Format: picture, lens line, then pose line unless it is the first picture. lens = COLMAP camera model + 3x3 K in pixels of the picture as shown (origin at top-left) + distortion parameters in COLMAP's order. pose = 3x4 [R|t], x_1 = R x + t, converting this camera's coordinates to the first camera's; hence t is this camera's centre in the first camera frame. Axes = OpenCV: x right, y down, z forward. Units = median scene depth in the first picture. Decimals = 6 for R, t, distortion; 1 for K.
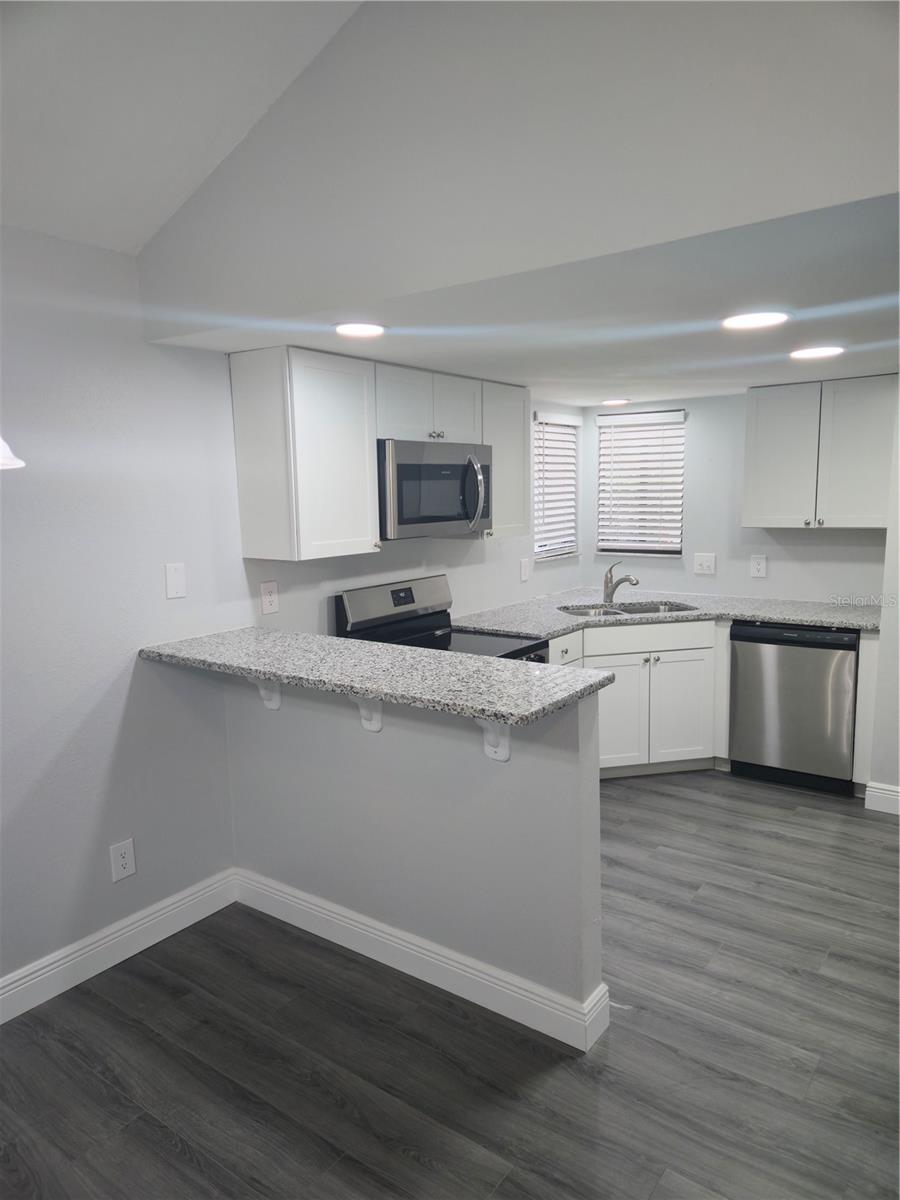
lens RADIAL K [[803.0, 0, 448.6], [0, 803.0, 601.2], [0, 0, 1]] dist [0.055398, -0.029941]
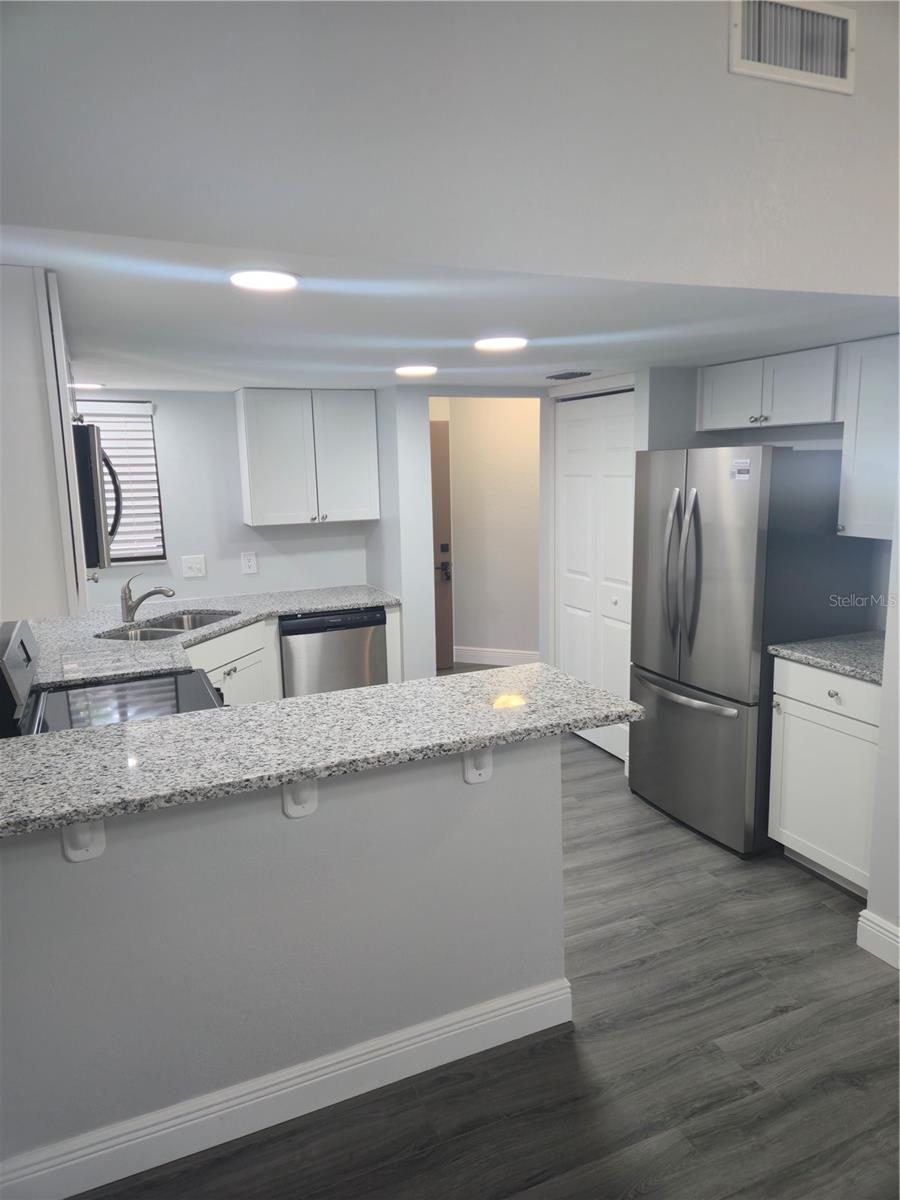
lens RADIAL K [[803.0, 0, 447.0], [0, 803.0, 594.3], [0, 0, 1]] dist [0.055398, -0.029941]
pose [[0.503882, -0.133400, 0.853409, -0.540452], [0.135154, 0.988009, 0.074641, -0.069336], [-0.853133, 0.077731, 0.515870, 0.398836]]
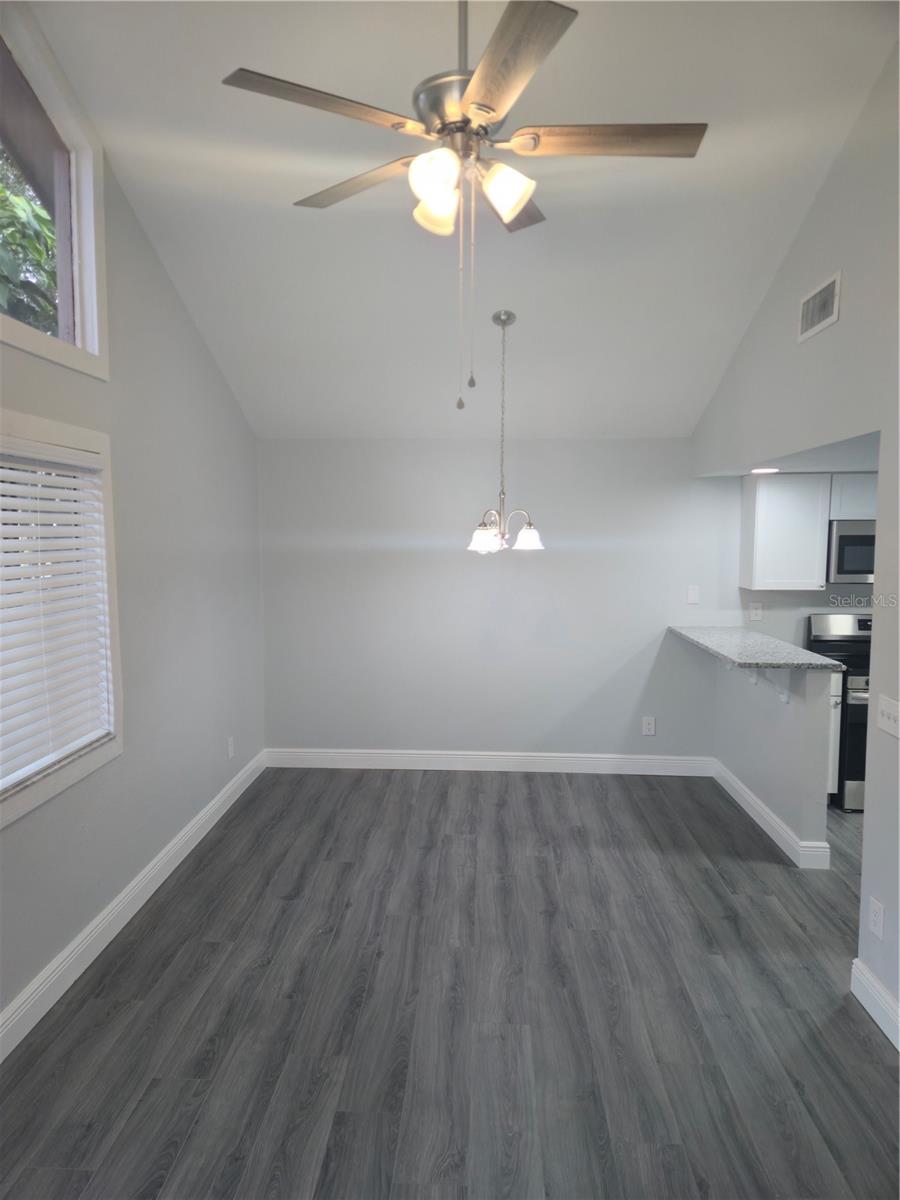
lens RADIAL K [[803.0, 0, 450.6], [0, 803.0, 598.3], [0, 0, 1]] dist [0.055398, -0.029941]
pose [[0.554076, 0.090977, -0.827480, 0.866465], [-0.129749, 0.991300, 0.022109, 0.014681], [0.822292, 0.095115, 0.561060, -0.520736]]
